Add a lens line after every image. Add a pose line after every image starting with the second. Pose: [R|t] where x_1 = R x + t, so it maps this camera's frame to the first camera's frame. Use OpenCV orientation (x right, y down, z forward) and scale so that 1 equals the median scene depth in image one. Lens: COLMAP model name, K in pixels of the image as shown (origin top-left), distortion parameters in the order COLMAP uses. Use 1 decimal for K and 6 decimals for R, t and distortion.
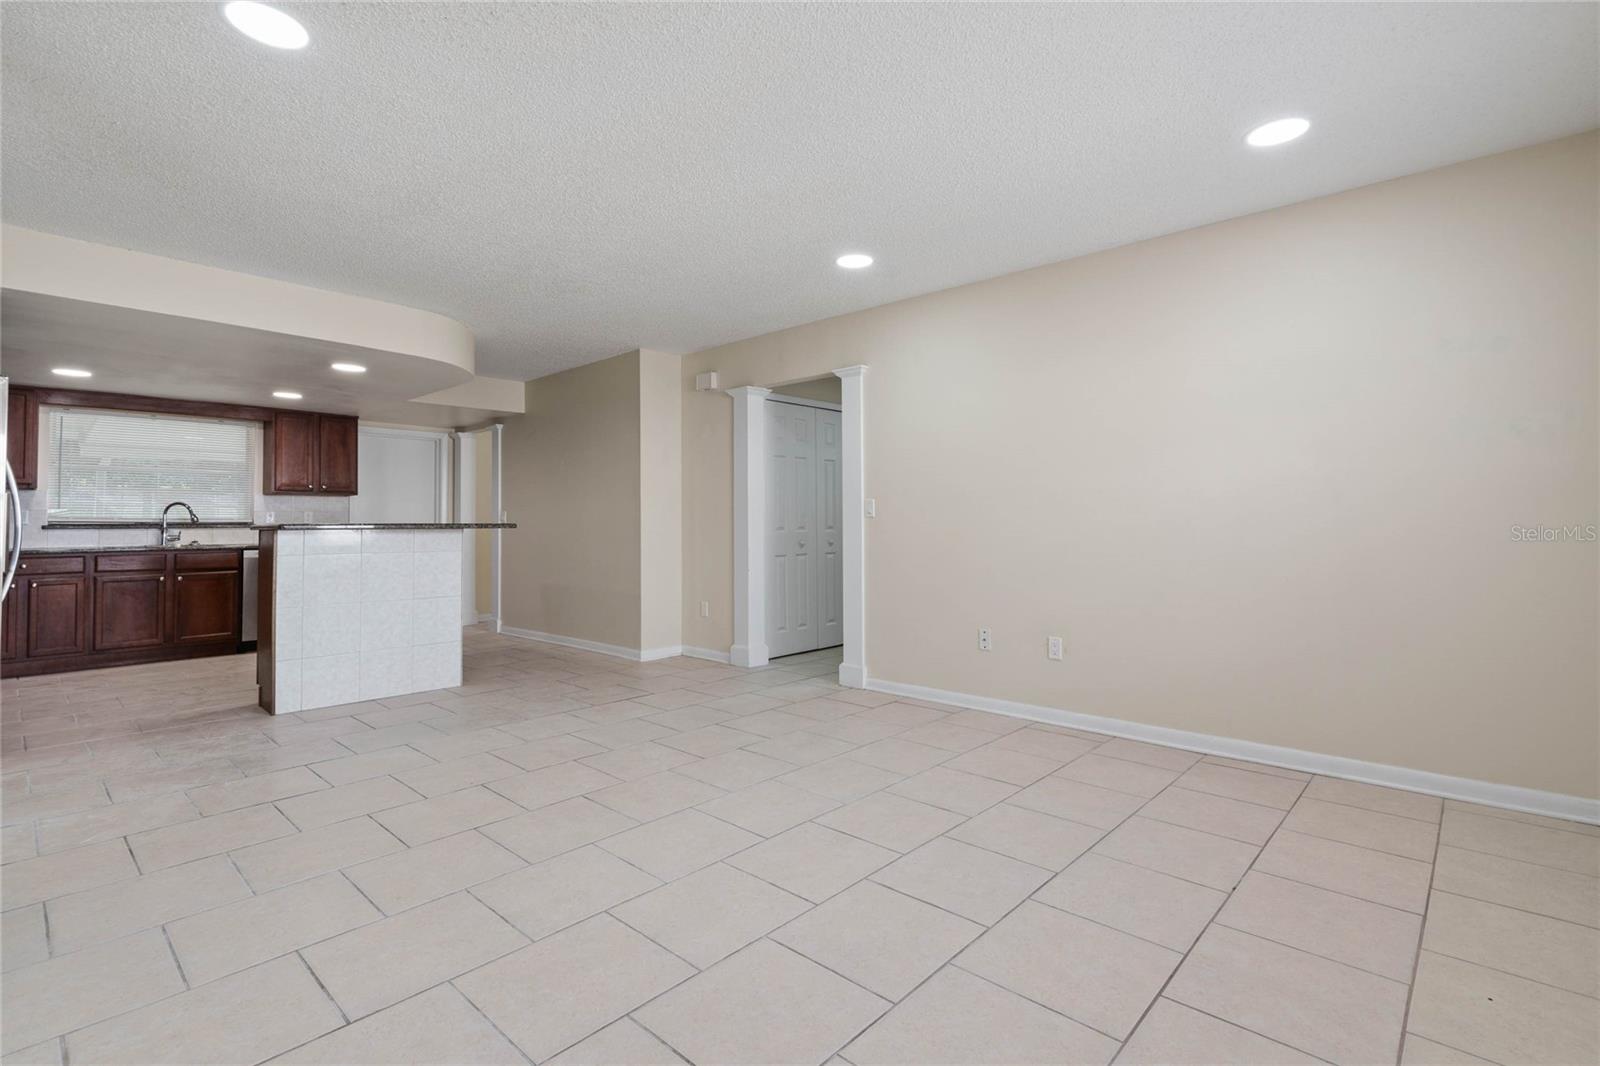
lens RADIAL K [[735.0, 0, 798.0], [0, 735.0, 503.6], [0, 0, 1]] dist [-0.001566, 0.001187]
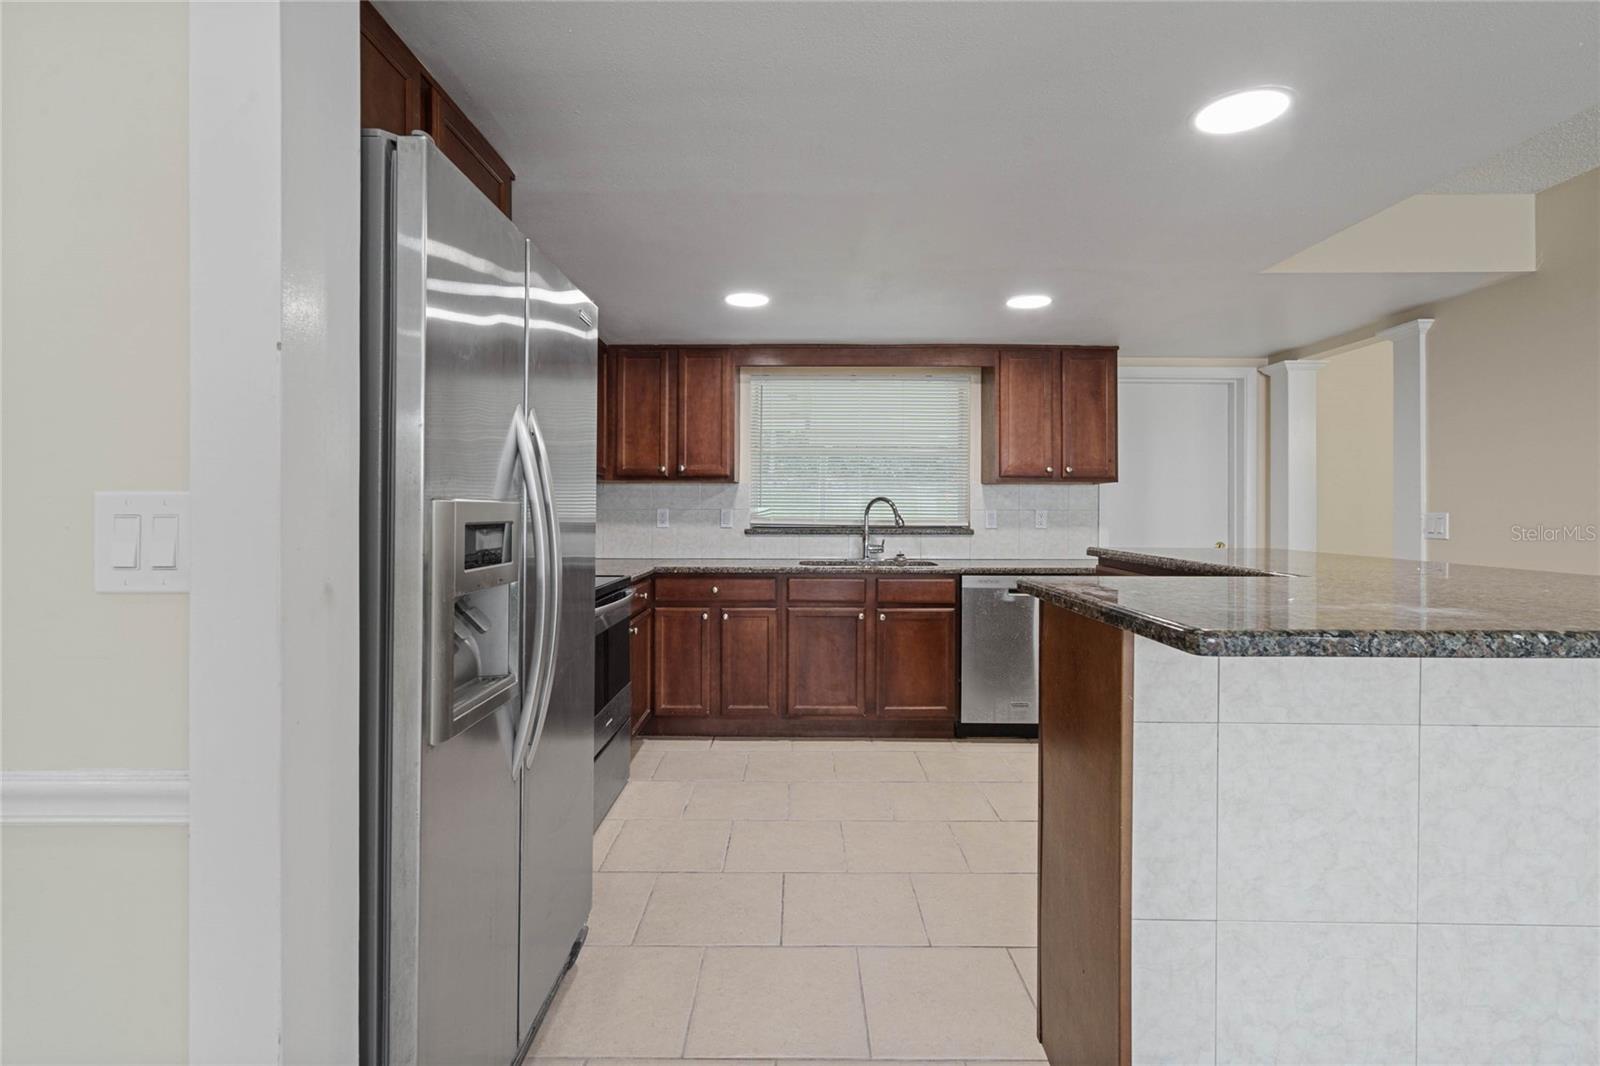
lens RADIAL K [[735.0, 0, 810.7], [0, 735.0, 504.2], [0, 0, 1]] dist [-0.001566, 0.001187]
pose [[0.686569, 0.003661, -0.727055, -0.393574], [0.012293, 0.999786, 0.016642, -0.007798], [0.726960, -0.020364, 0.686377, 0.485863]]
